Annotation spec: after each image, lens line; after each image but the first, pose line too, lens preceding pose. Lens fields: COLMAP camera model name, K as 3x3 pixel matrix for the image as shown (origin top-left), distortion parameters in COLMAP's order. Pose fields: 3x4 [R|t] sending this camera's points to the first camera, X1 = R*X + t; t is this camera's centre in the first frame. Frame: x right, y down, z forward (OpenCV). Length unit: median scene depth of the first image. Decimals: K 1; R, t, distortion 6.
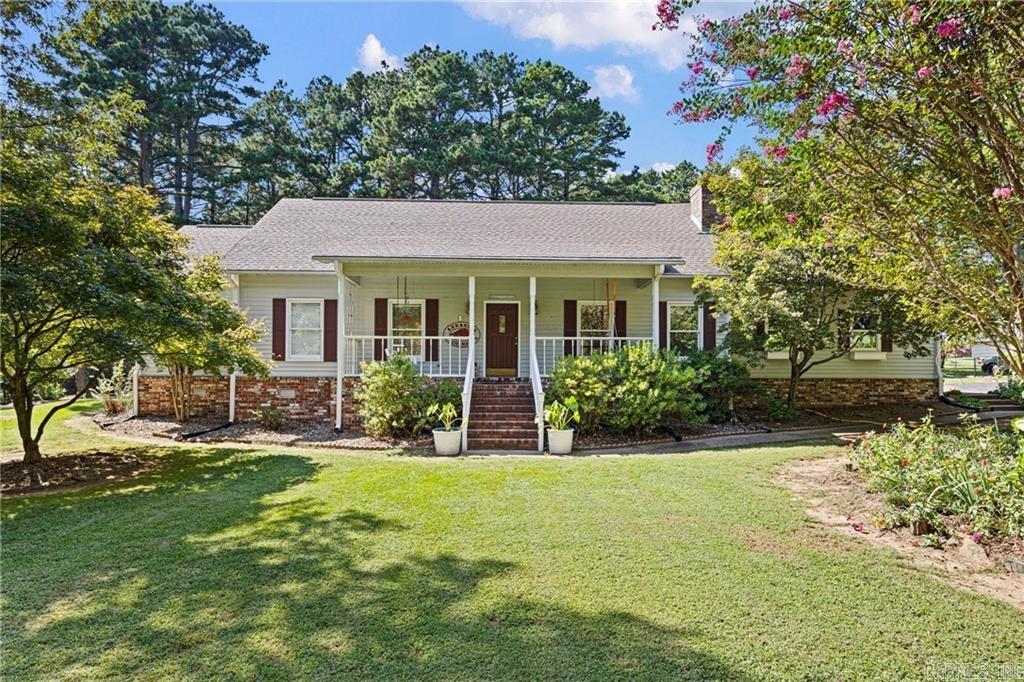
lens RADIAL K [[590.7, 0, 510.6], [0, 590.7, 342.0], [0, 0, 1]] dist [0.000464, -0.000075]
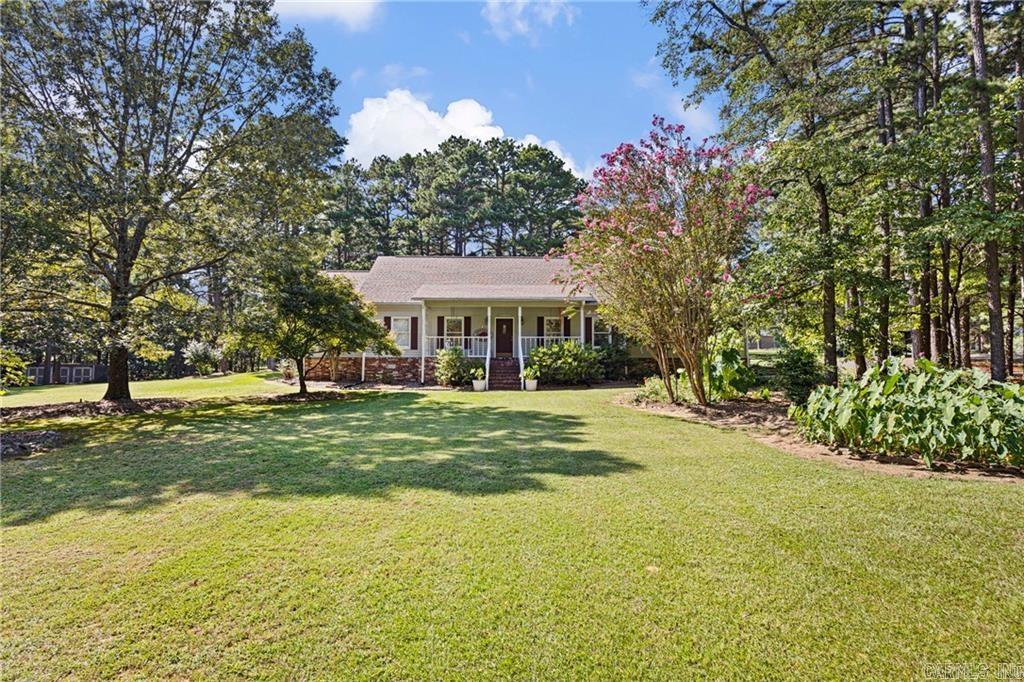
lens RADIAL K [[529.1, 0, 513.6], [0, 529.1, 340.2], [0, 0, 1]] dist [-0.000300, 0.000002]
pose [[0.999998, -0.001784, 0.000489, 0.014922], [0.001778, 0.999922, 0.012396, -0.018385], [-0.000512, -0.012395, 0.999923, -0.751395]]
